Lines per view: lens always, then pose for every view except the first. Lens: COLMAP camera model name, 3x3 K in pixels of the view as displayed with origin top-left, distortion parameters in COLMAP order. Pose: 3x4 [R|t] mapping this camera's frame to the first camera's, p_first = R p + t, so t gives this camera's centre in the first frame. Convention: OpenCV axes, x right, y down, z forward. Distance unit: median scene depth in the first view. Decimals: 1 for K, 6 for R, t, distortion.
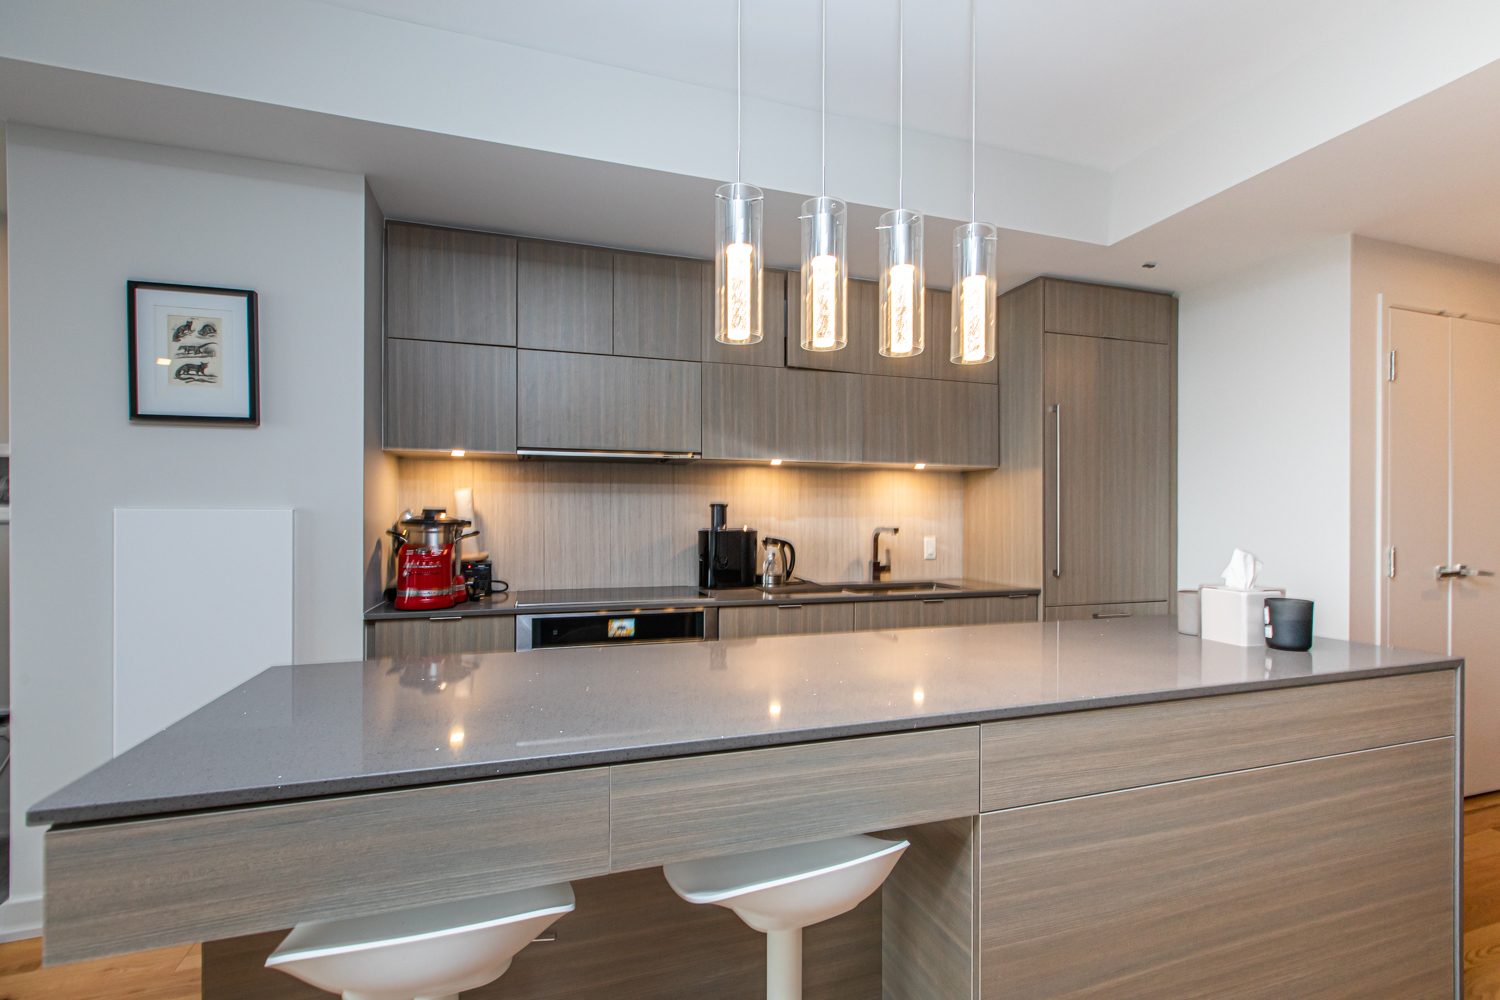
lens RADIAL K [[661.3, 0, 746.8], [0, 661.3, 520.6], [0, 0, 1]] dist [-0.000093, -0.000054]
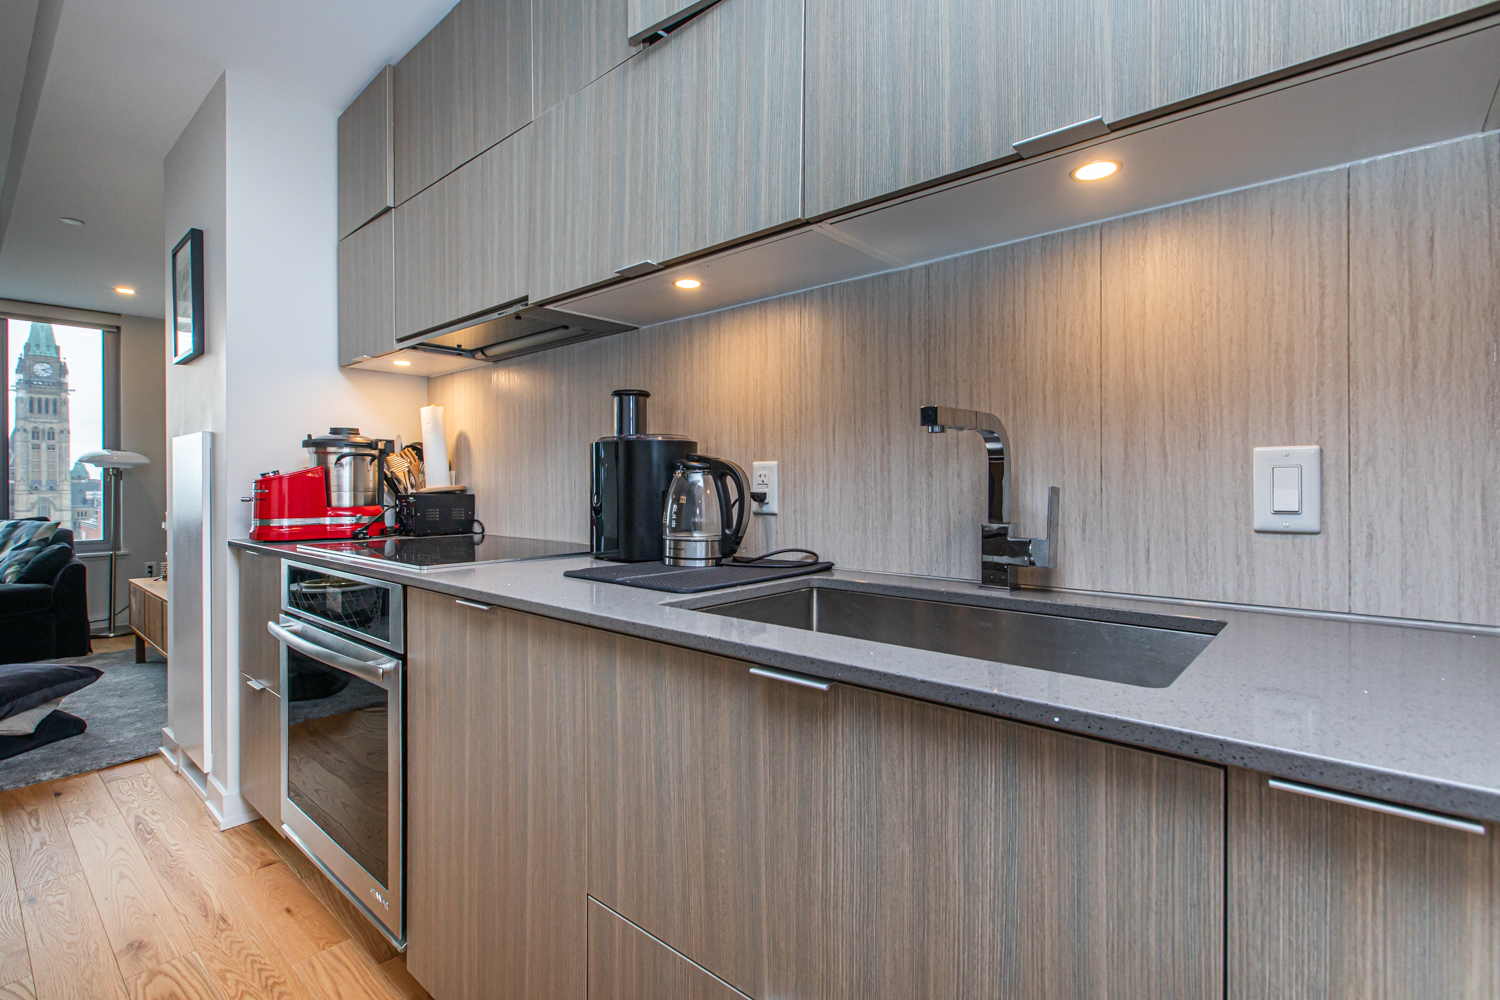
lens RADIAL K [[698.0, 0, 755.7], [0, 698.0, 482.4], [0, 0, 1]] dist [0.002610, -0.000122]
pose [[0.511717, -0.004829, -0.859140, 0.467632], [0.003256, 0.999988, -0.003681, 0.047017], [0.859148, -0.000914, 0.511727, 0.815150]]
